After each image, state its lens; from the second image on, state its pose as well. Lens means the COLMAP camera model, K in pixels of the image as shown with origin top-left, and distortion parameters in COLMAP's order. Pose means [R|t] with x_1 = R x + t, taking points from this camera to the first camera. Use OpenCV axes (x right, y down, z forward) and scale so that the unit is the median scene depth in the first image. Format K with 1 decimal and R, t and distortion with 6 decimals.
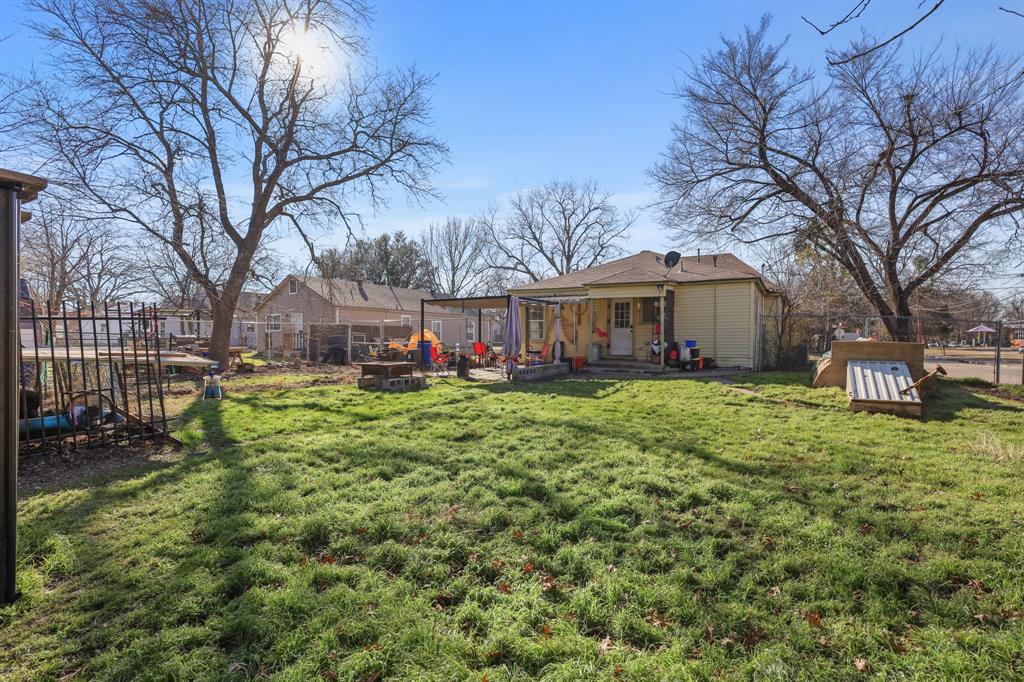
lens RADIAL K [[474.7, 0, 512.0], [0, 474.7, 341.0], [0, 0, 1]] dist [-0.001319, 0.000017]
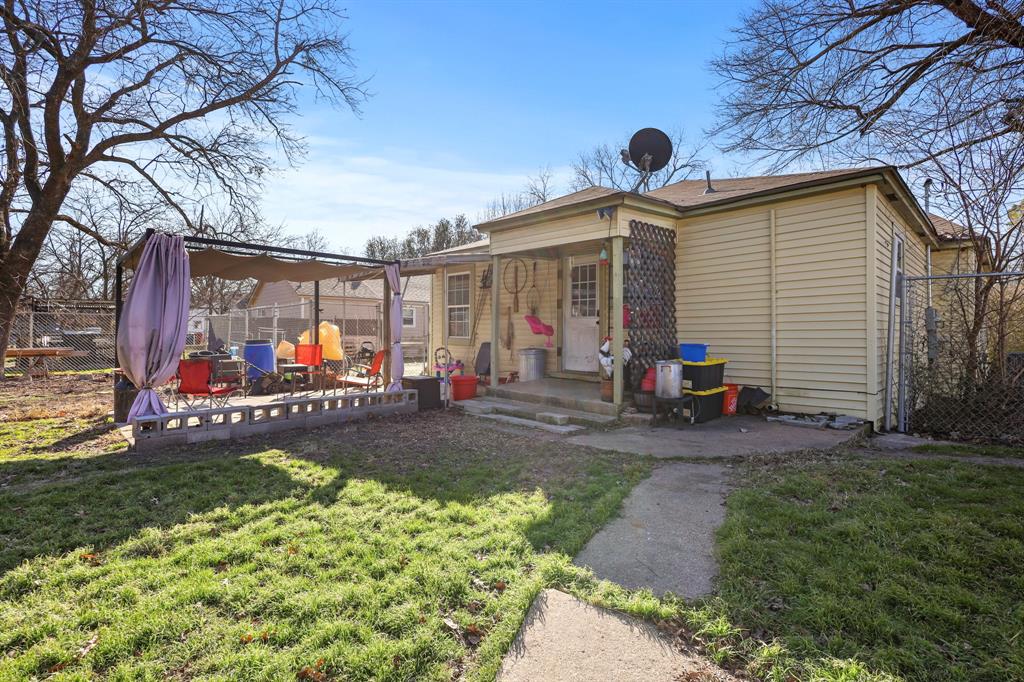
lens RADIAL K [[480.2, 0, 513.8], [0, 480.2, 329.5], [0, 0, 1]] dist [-0.000402, 0.000058]
pose [[0.965857, -0.000376, -0.259074, 0.276304], [-0.004644, 0.999813, -0.018765, -0.004190], [0.259033, 0.019327, 0.965675, 0.471688]]
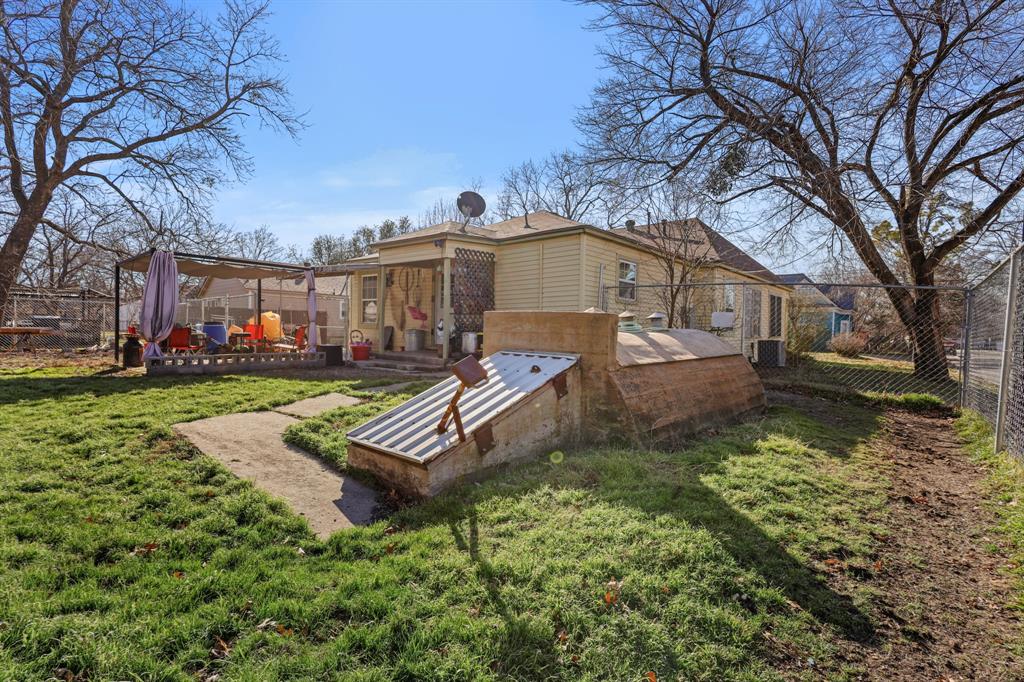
lens RADIAL K [[474.7, 0, 512.0], [0, 474.7, 341.0], [0, 0, 1]] dist [-0.001319, 0.000017]
pose [[0.984808, 0.019070, -0.172595, 0.432306], [-0.017850, 0.999804, 0.008620, 0.014541], [0.172725, -0.005408, 0.984955, 0.282999]]
